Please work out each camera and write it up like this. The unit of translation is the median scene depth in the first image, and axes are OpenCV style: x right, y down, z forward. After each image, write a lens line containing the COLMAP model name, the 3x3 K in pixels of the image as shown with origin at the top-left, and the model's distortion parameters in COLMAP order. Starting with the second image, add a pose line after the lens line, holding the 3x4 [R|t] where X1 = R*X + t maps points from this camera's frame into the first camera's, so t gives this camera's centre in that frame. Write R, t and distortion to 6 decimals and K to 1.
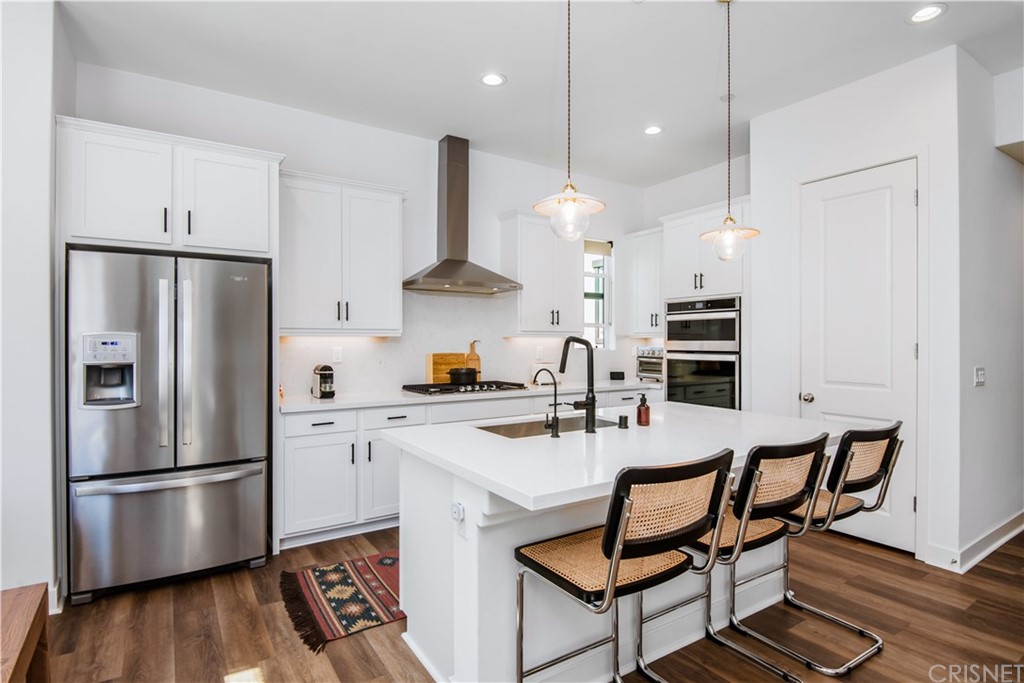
lens RADIAL K [[498.3, 0, 512.0], [0, 498.3, 341.5], [0, 0, 1]] dist [-0.000296, -0.000330]
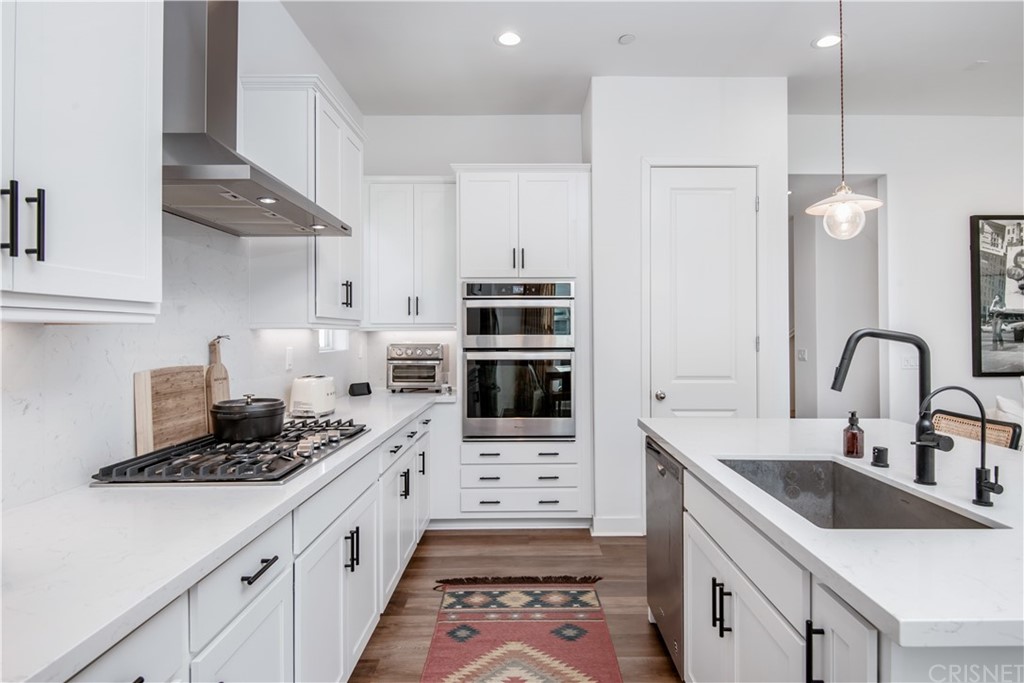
lens RADIAL K [[554.9, 0, 513.7], [0, 554.9, 332.7], [0, 0, 1]] dist [0.001195, -0.000009]
pose [[0.557943, 0.001619, 0.829877, -0.343633], [0.003179, 0.999987, -0.004088, -0.001501], [-0.829873, 0.004919, 0.557931, 0.522728]]
